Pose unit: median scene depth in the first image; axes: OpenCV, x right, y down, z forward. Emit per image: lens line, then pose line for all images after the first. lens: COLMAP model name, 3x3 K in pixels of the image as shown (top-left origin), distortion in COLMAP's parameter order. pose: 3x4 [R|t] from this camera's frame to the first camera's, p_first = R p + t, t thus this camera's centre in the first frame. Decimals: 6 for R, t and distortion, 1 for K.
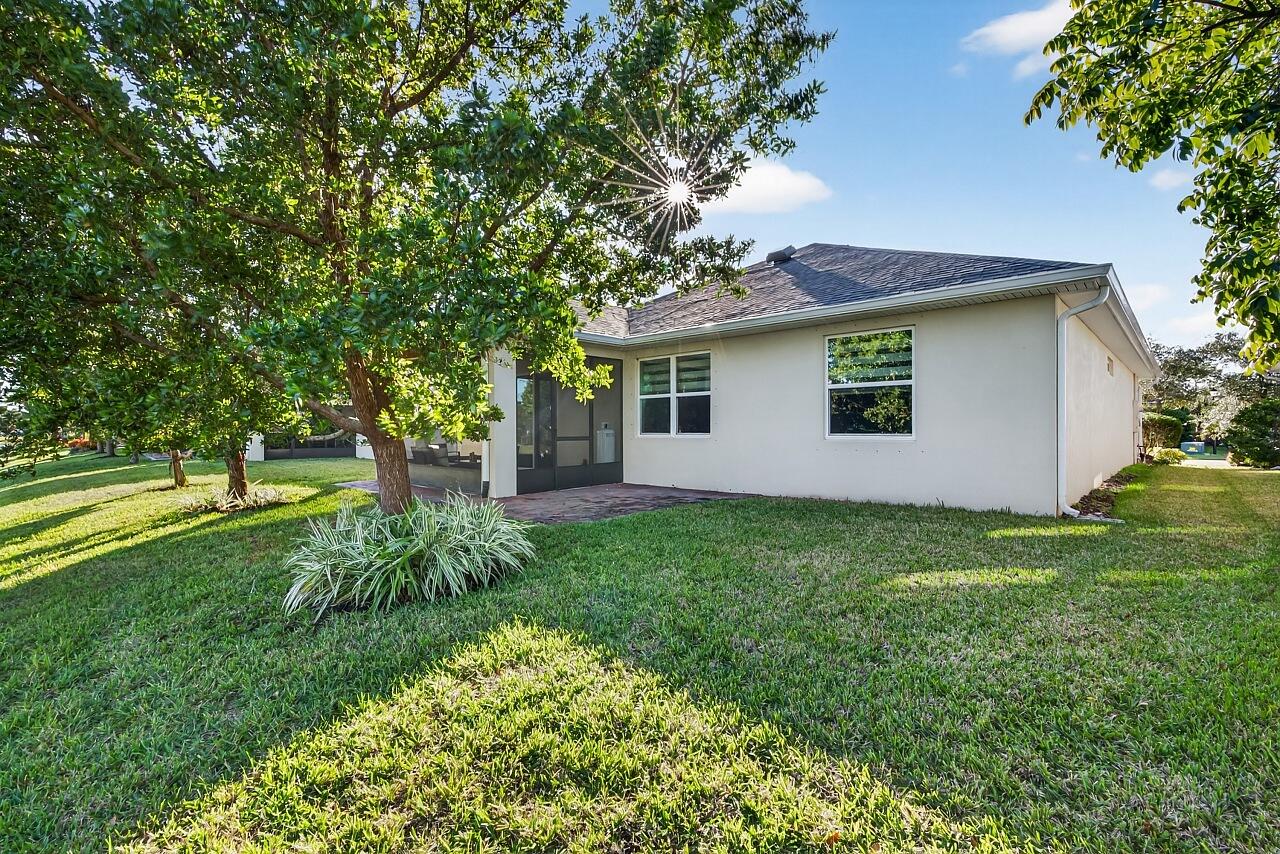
lens RADIAL K [[575.2, 0, 636.1], [0, 575.2, 420.6], [0, 0, 1]] dist [0.000773, -0.000068]
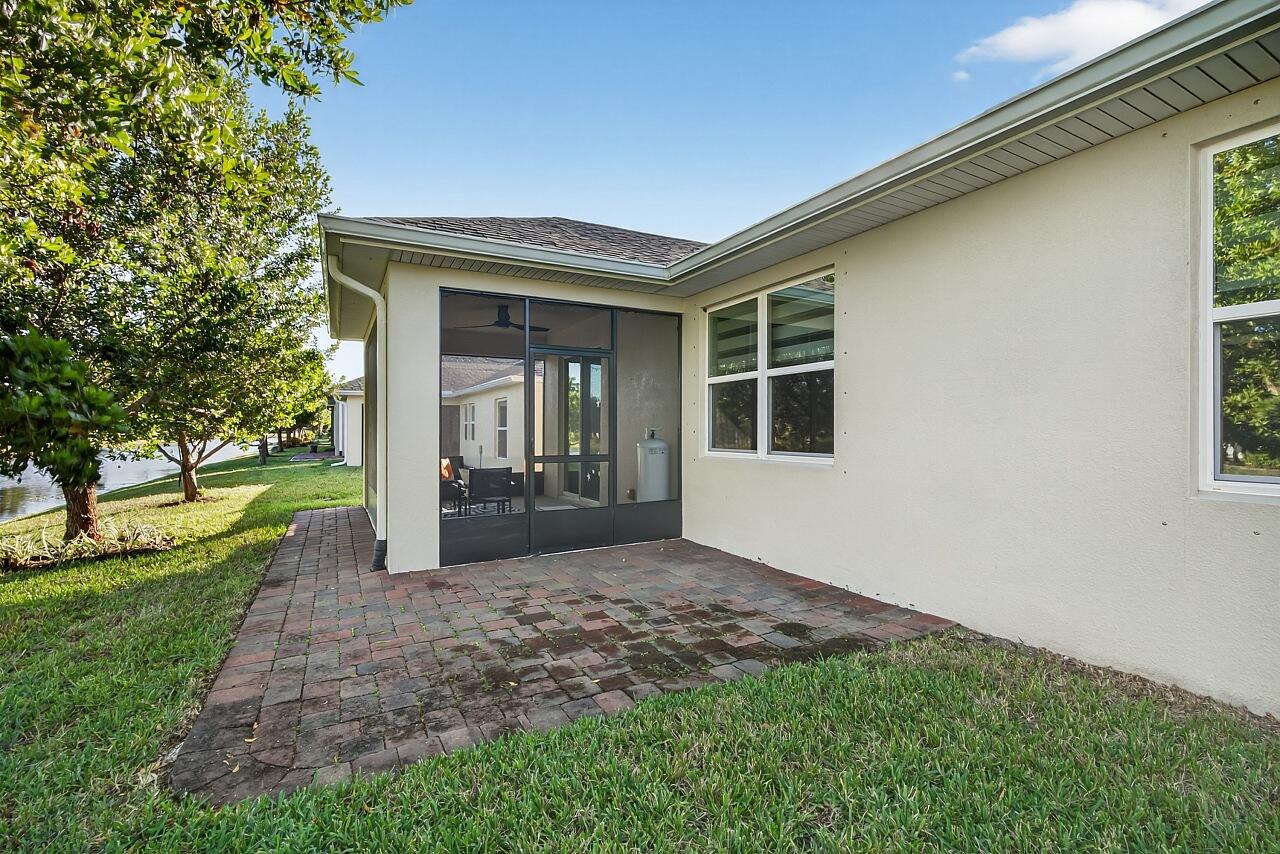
lens RADIAL K [[575.2, 0, 636.1], [0, 575.2, 420.6], [0, 0, 1]] dist [0.000773, -0.000068]
pose [[0.956347, -0.000748, -0.292234, 0.104643], [-0.000529, 0.999991, -0.004290, -0.001743], [0.292234, 0.004257, 0.956337, 0.493314]]
